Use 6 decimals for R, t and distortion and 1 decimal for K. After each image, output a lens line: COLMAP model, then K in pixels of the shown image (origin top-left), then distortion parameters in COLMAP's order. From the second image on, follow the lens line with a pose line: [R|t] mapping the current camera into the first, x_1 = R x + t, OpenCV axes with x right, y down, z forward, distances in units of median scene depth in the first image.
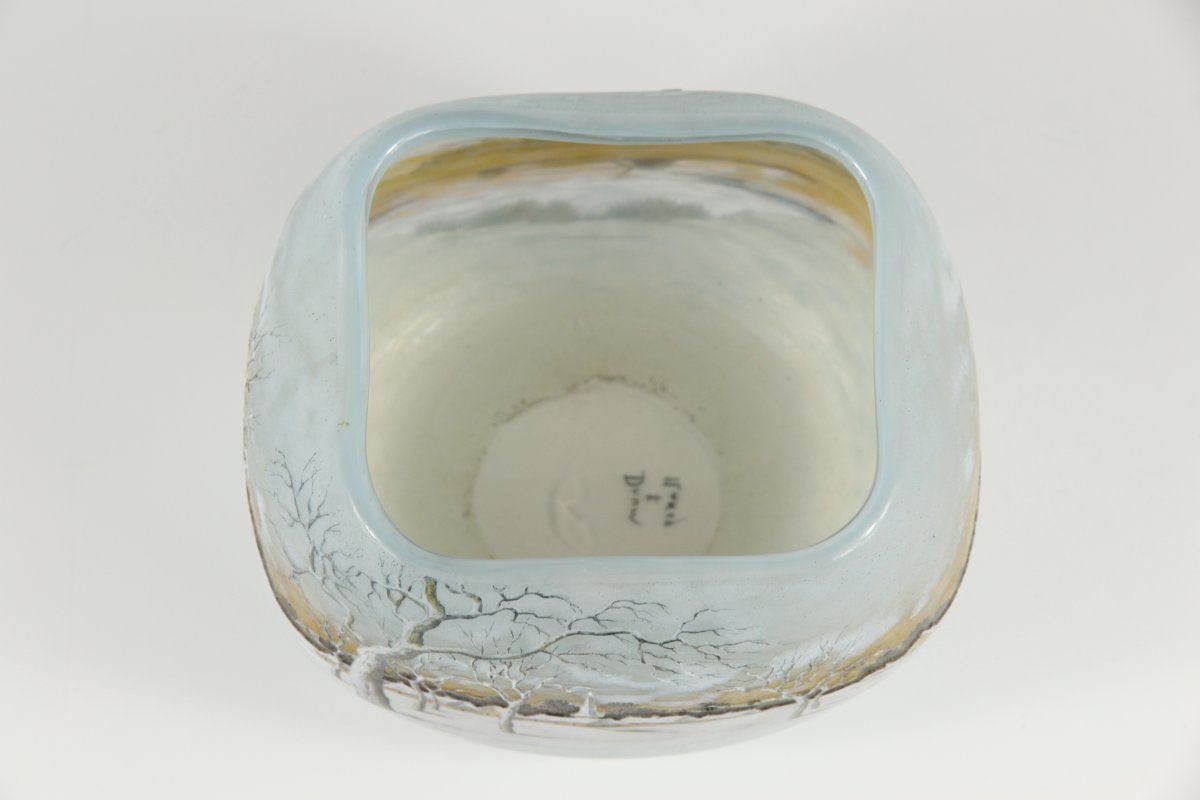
lens RADIAL K [[3838.3, 0, 600.0], [0, 3838.3, 400.0], [0, 0, 1]] dist [0.063076, 0.140851]
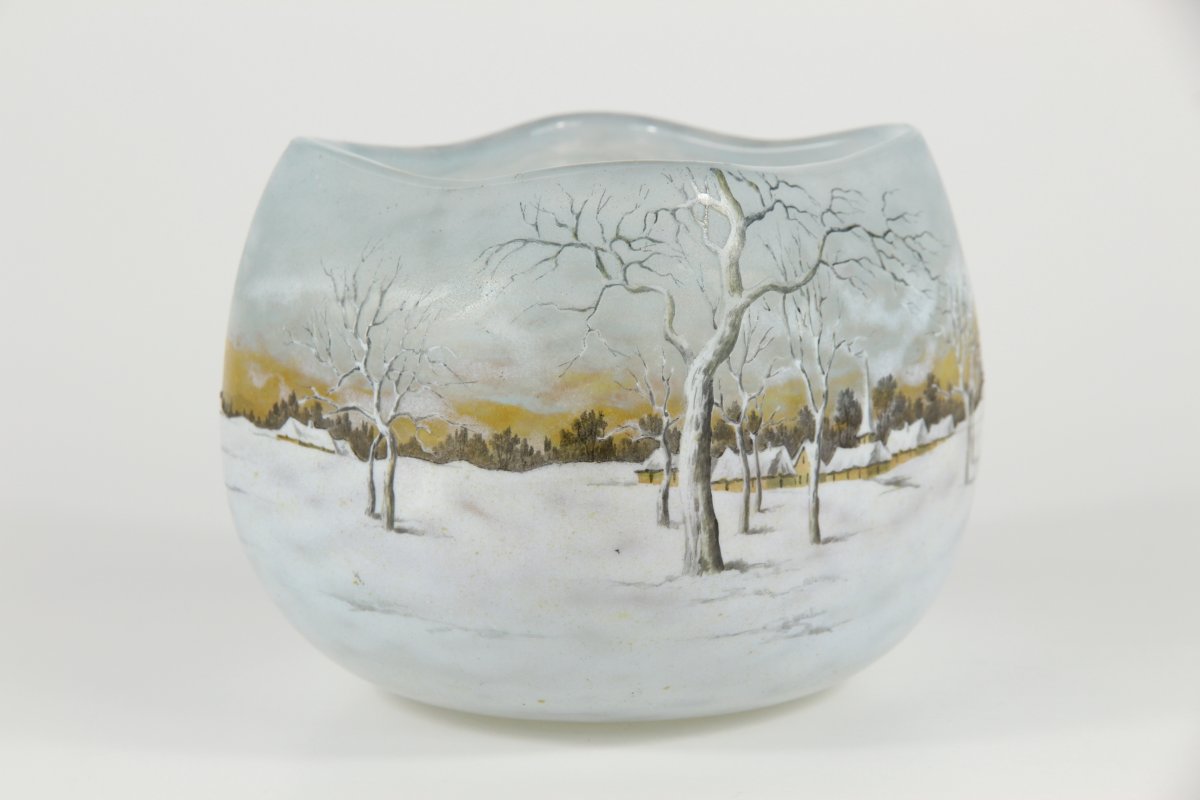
lens RADIAL K [[3838.3, 0, 600.0], [0, 3838.3, 400.0], [0, 0, 1]] dist [0.063076, 0.140851]
pose [[0.592596, -0.164684, 0.788485, -0.806827], [0.766388, 0.416593, -0.488979, 0.505103], [-0.247950, 0.894053, 0.373083, 0.692715]]
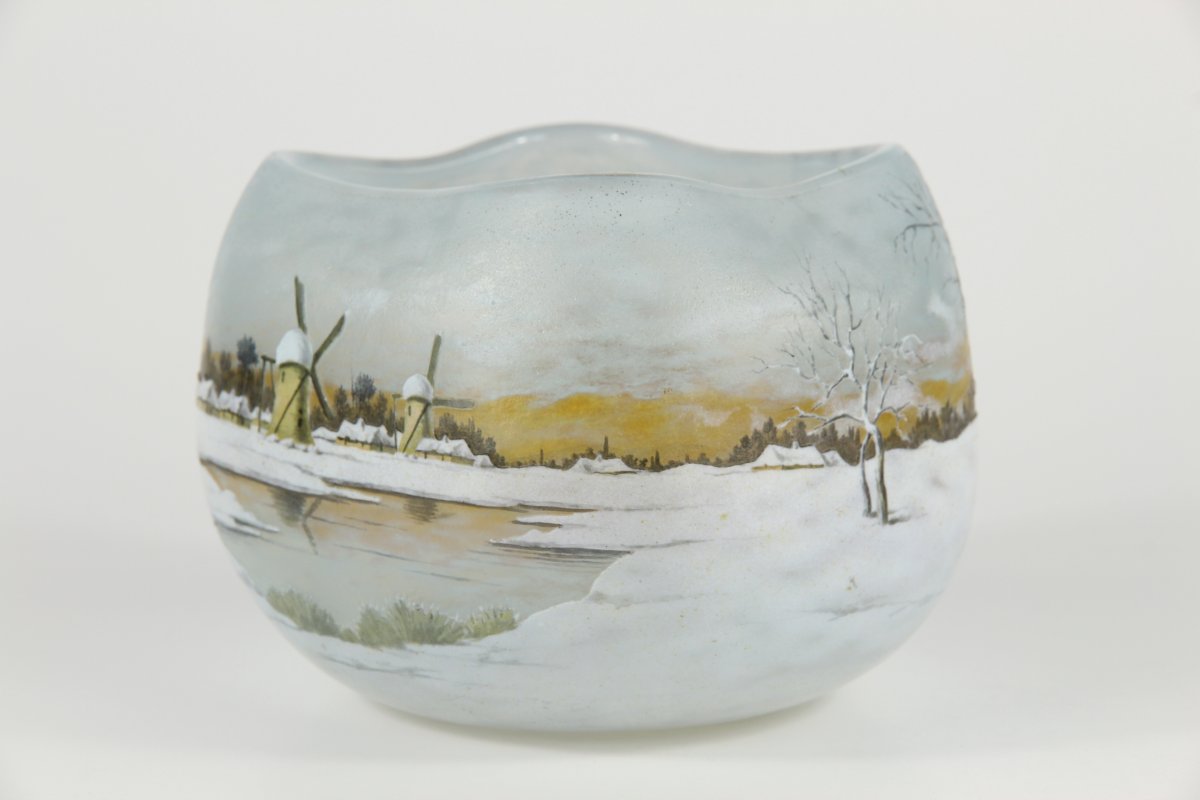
lens RADIAL K [[3838.3, 0, 600.0], [0, 3838.3, 400.0], [0, 0, 1]] dist [0.063076, 0.140851]
pose [[-0.671397, -0.142357, 0.727297, -0.749635], [0.693052, 0.227000, 0.684215, -0.697193], [-0.262499, 0.963434, -0.053746, 1.125371]]
